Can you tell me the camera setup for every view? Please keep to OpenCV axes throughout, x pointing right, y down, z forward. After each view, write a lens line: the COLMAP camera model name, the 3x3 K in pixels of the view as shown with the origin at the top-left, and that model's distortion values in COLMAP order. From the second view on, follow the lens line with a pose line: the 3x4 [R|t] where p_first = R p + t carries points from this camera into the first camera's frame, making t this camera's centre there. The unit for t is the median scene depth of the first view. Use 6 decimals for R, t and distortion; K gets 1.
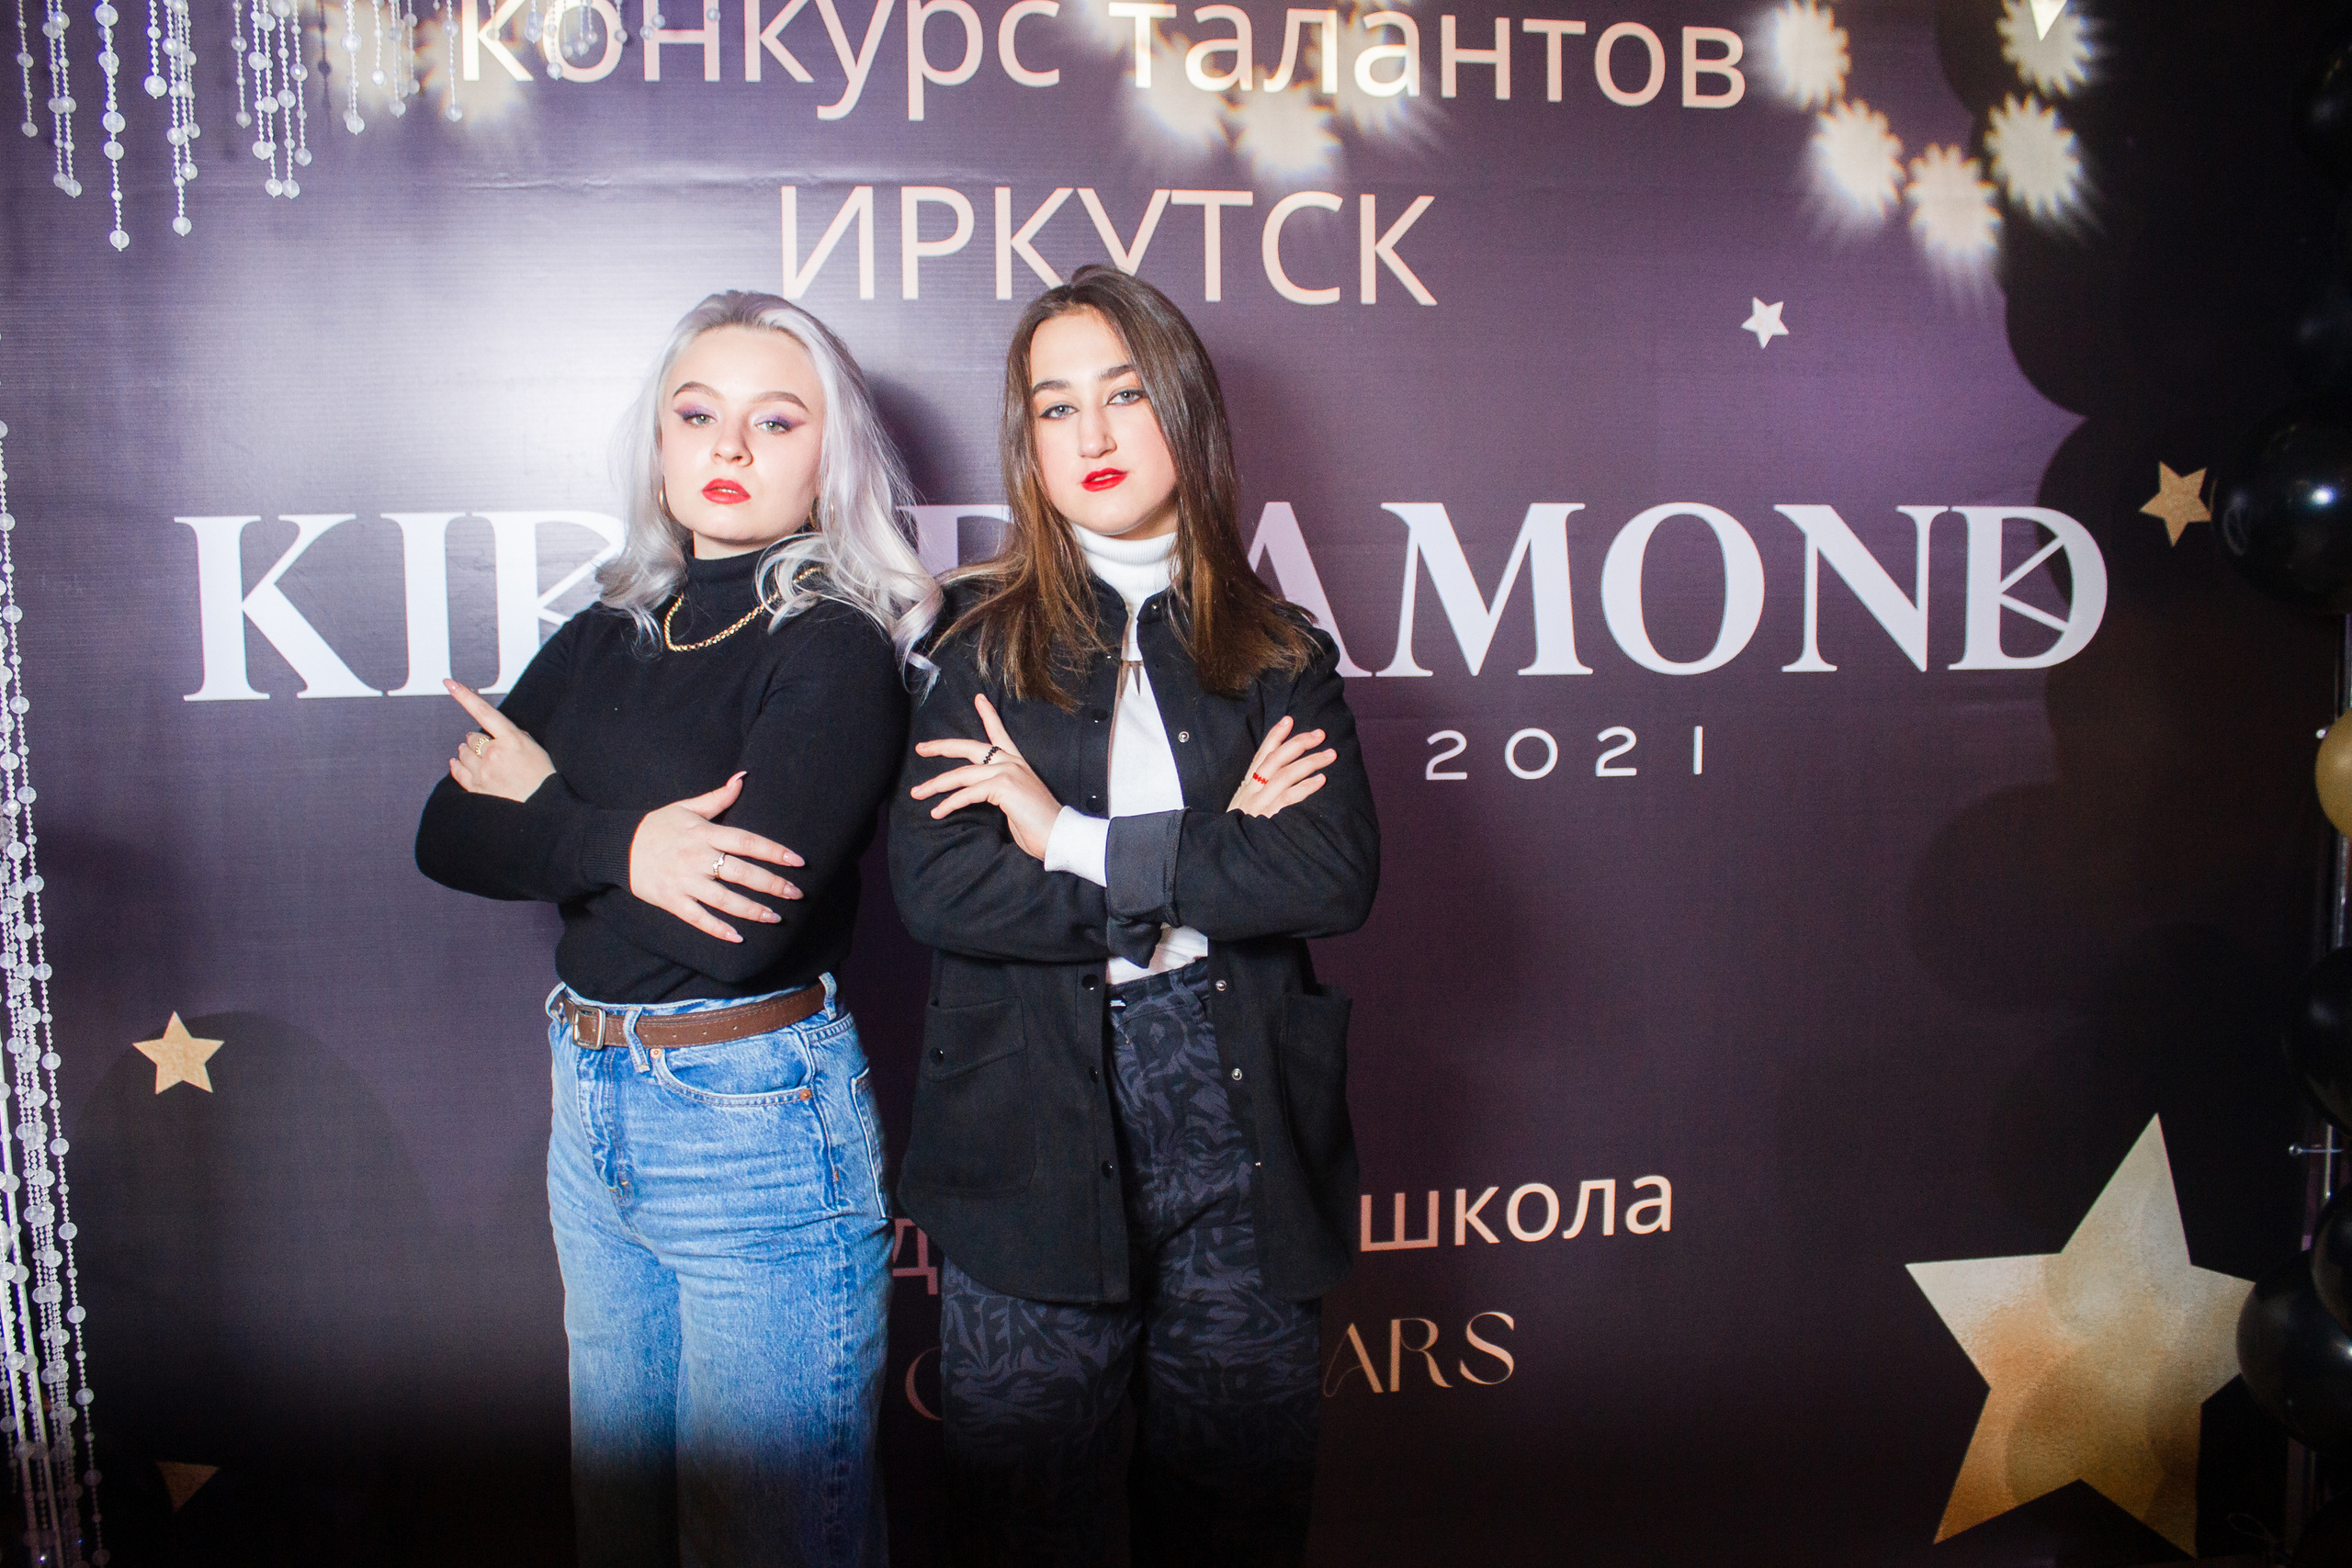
lens RADIAL K [[1979.4, 0, 1146.0], [0, 1979.4, 790.8], [0, 0, 1]] dist [-0.160083, 0.146344]
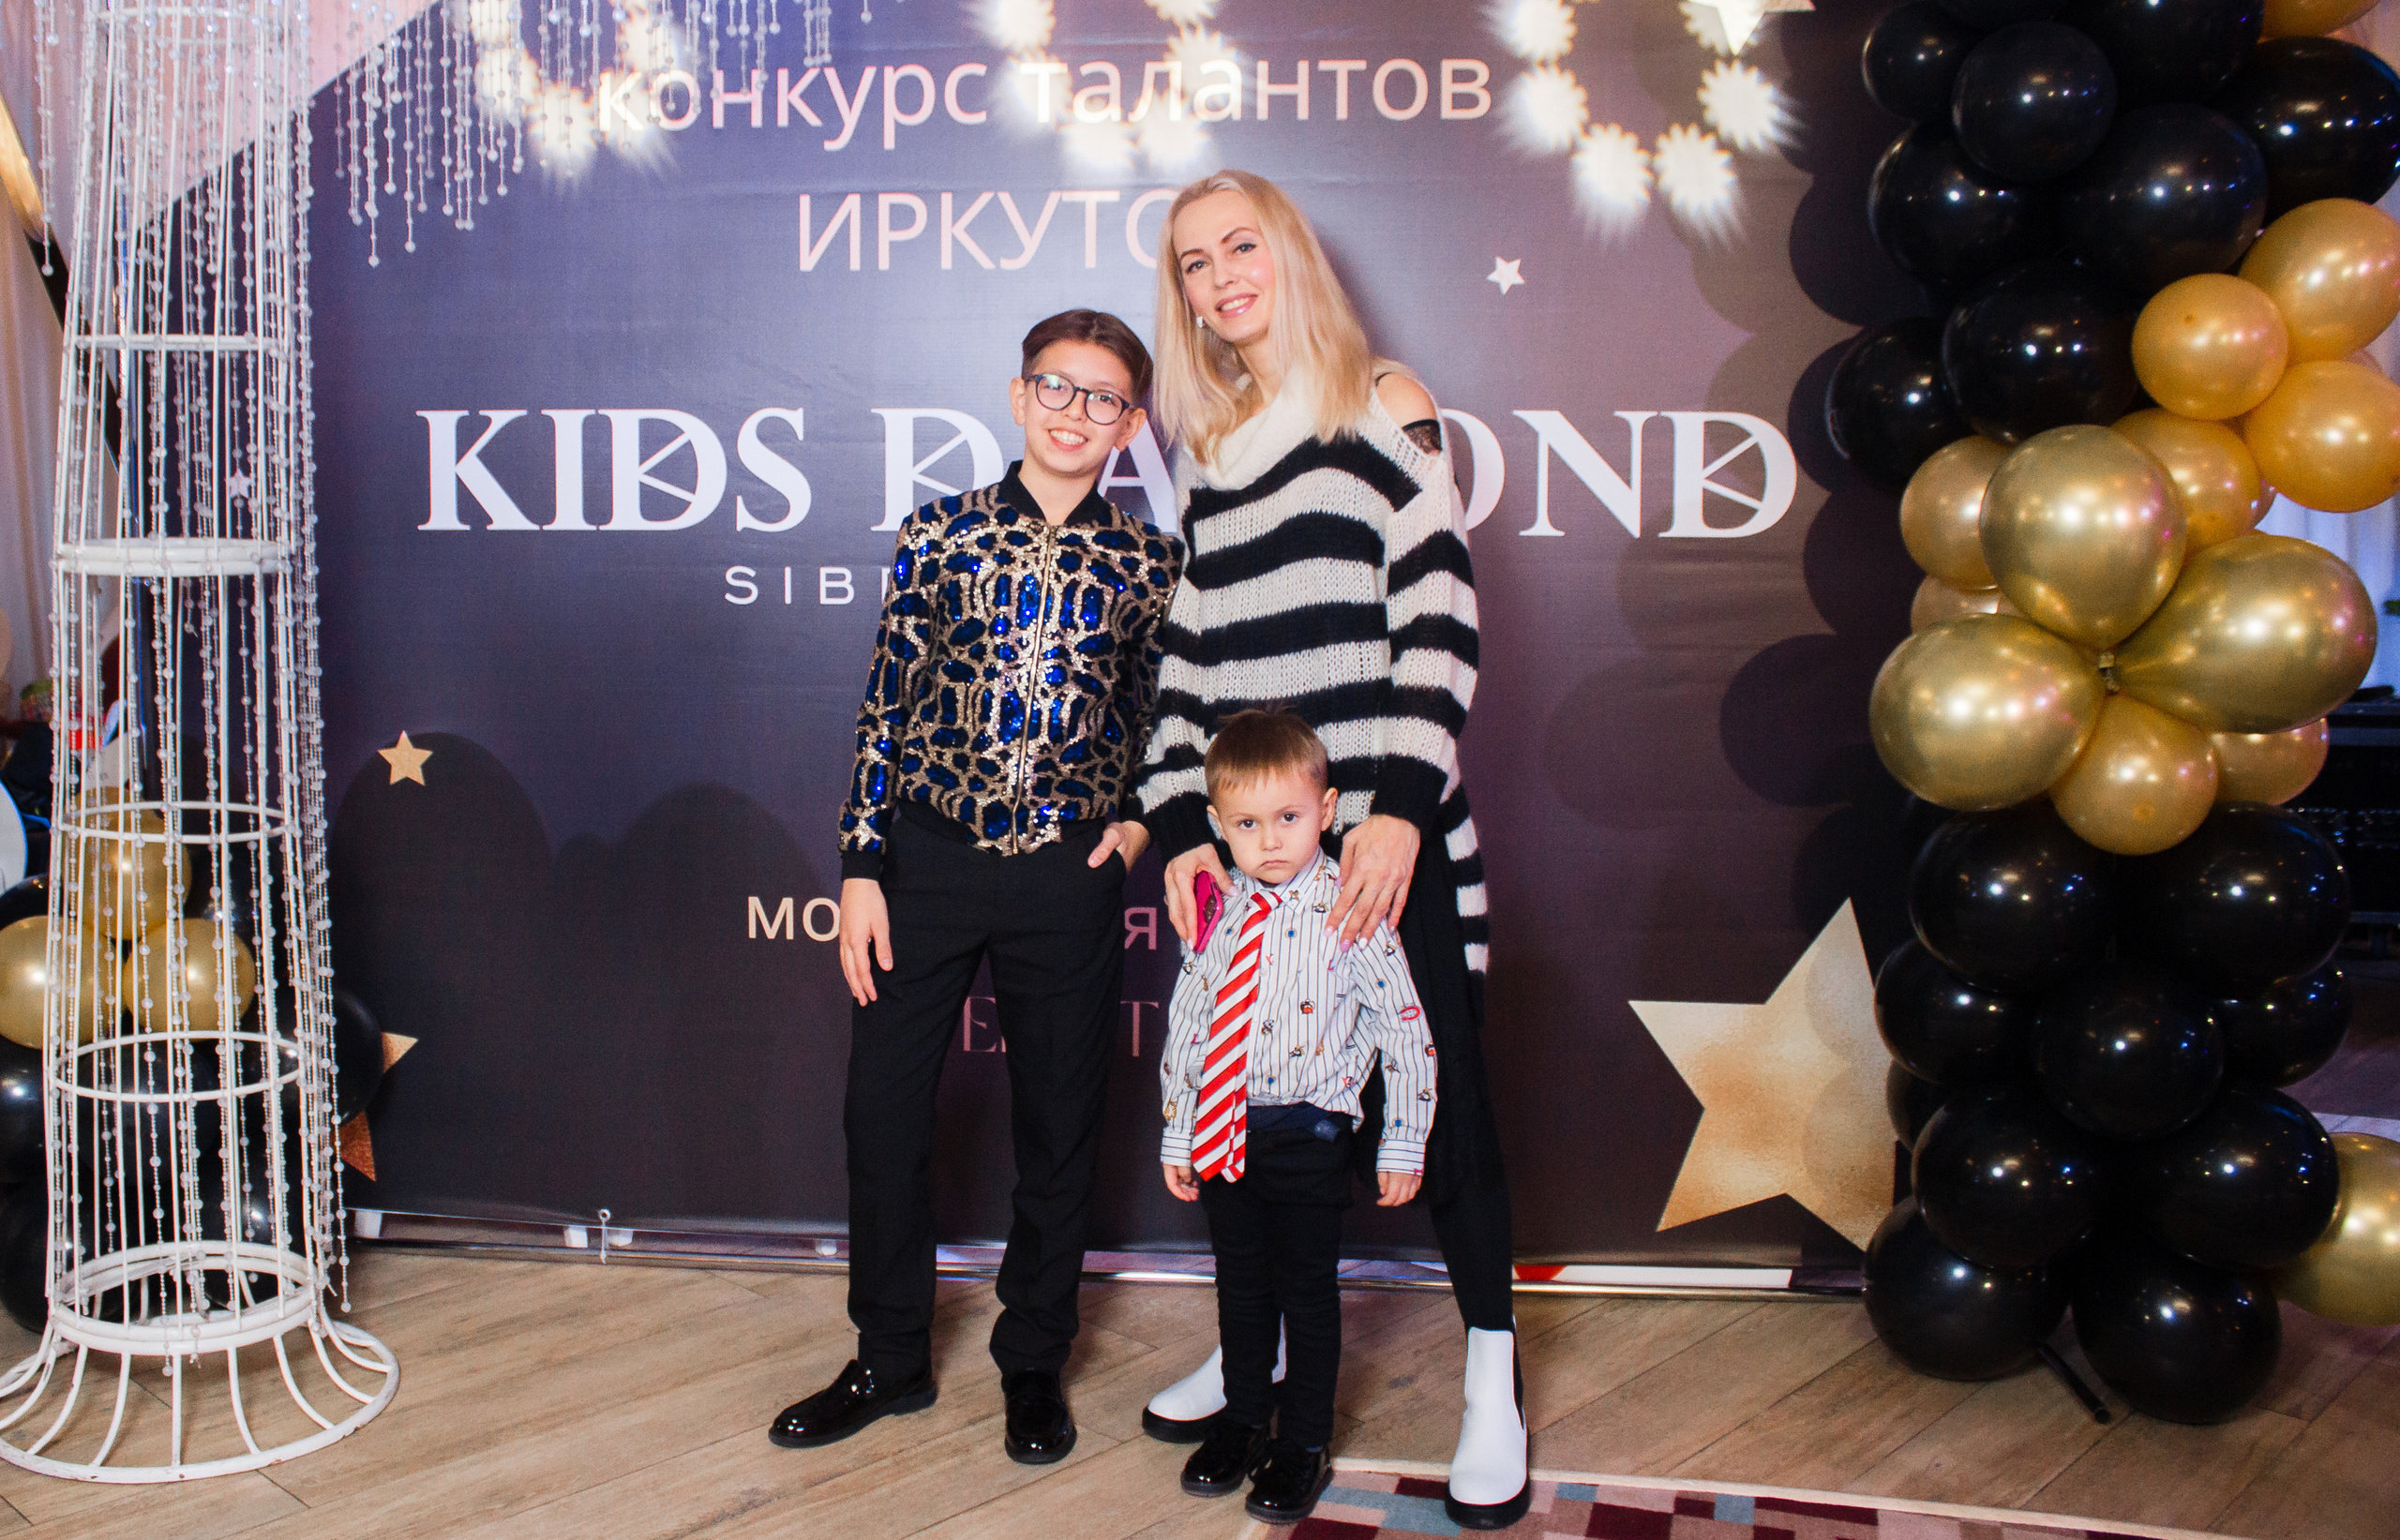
lens RADIAL K [[2373.4, 0, 1011.6], [0, 2373.4, 713.6], [0, 0, 1]] dist [-0.157025, 0.174209]
pose [[0.968243, 0.036832, -0.247284, 0.413326], [-0.039773, 0.999185, -0.006909, 0.090181], [0.246828, 0.016525, 0.968918, -0.679518]]
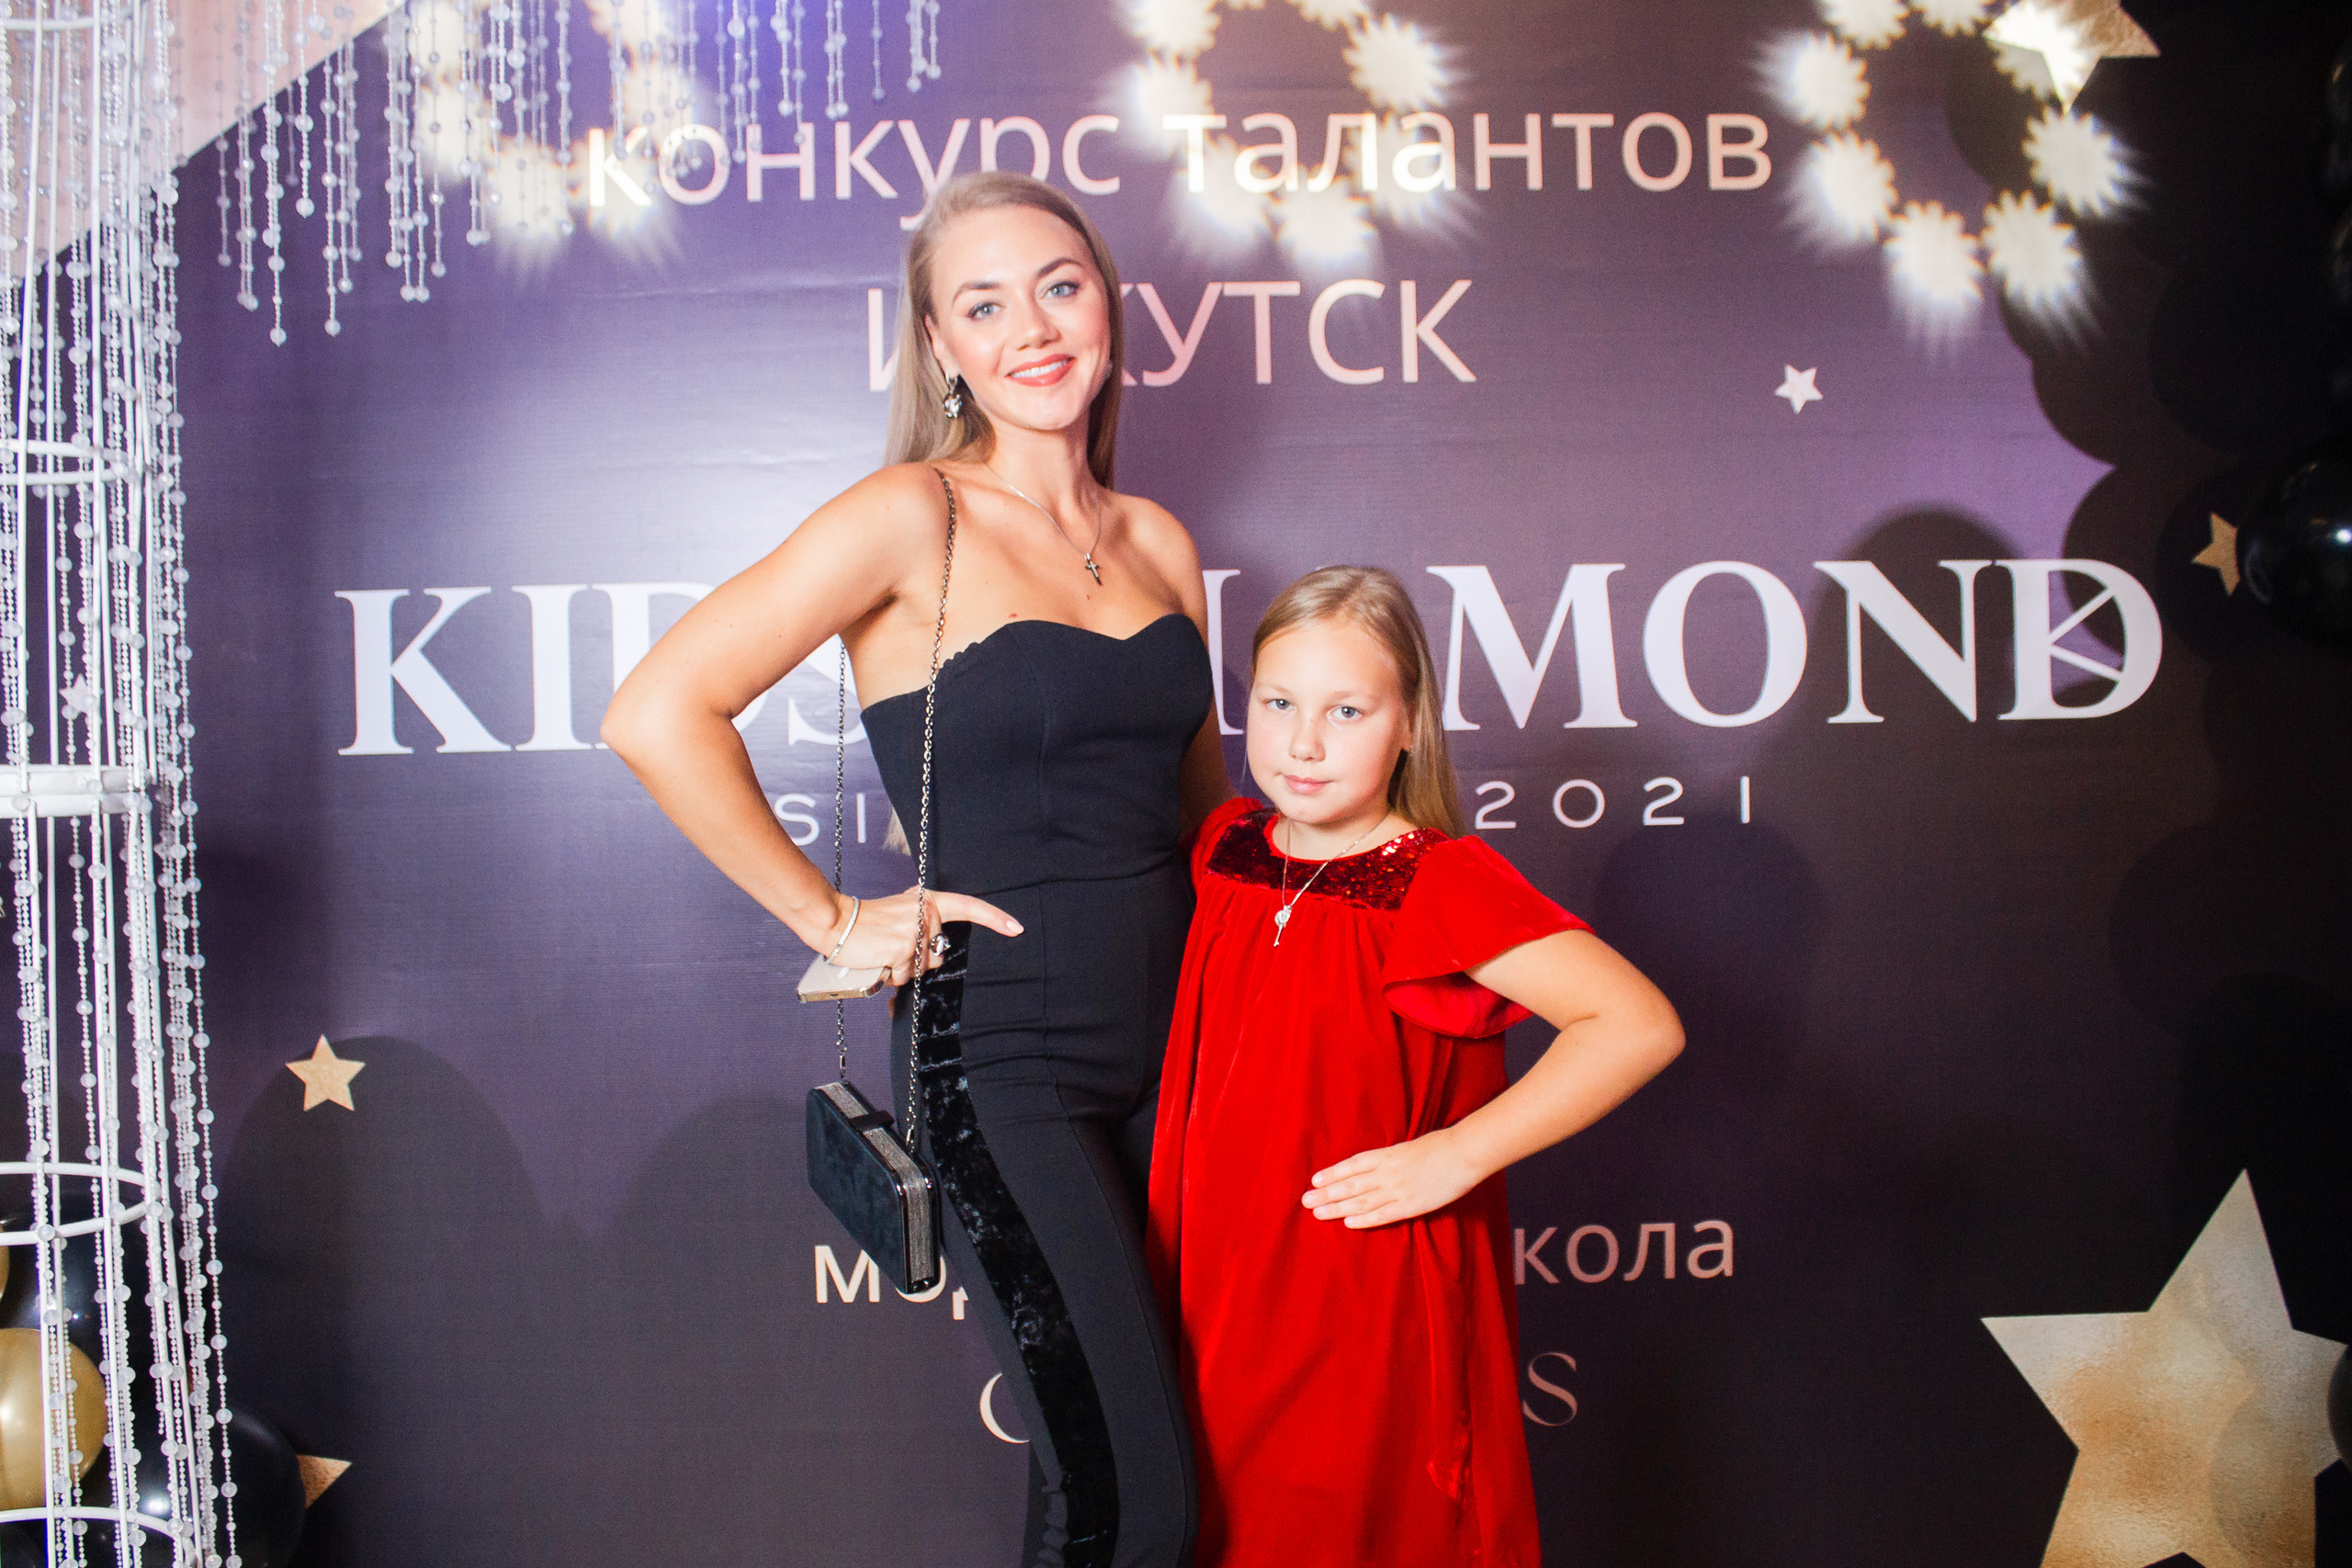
lens RADIAL K [[2106.0, 0, 1139.6], [0, 2106.0, 792.5], [0, 0, 1]] dist [-0.169427, 0.168674]
pose [[0.993241, -0.008823, -0.115731, 0.096204], [-0.000837, 0.996537, -0.083152, 0.070018], [0.116064, 0.082687, 0.989794, -0.128385]]
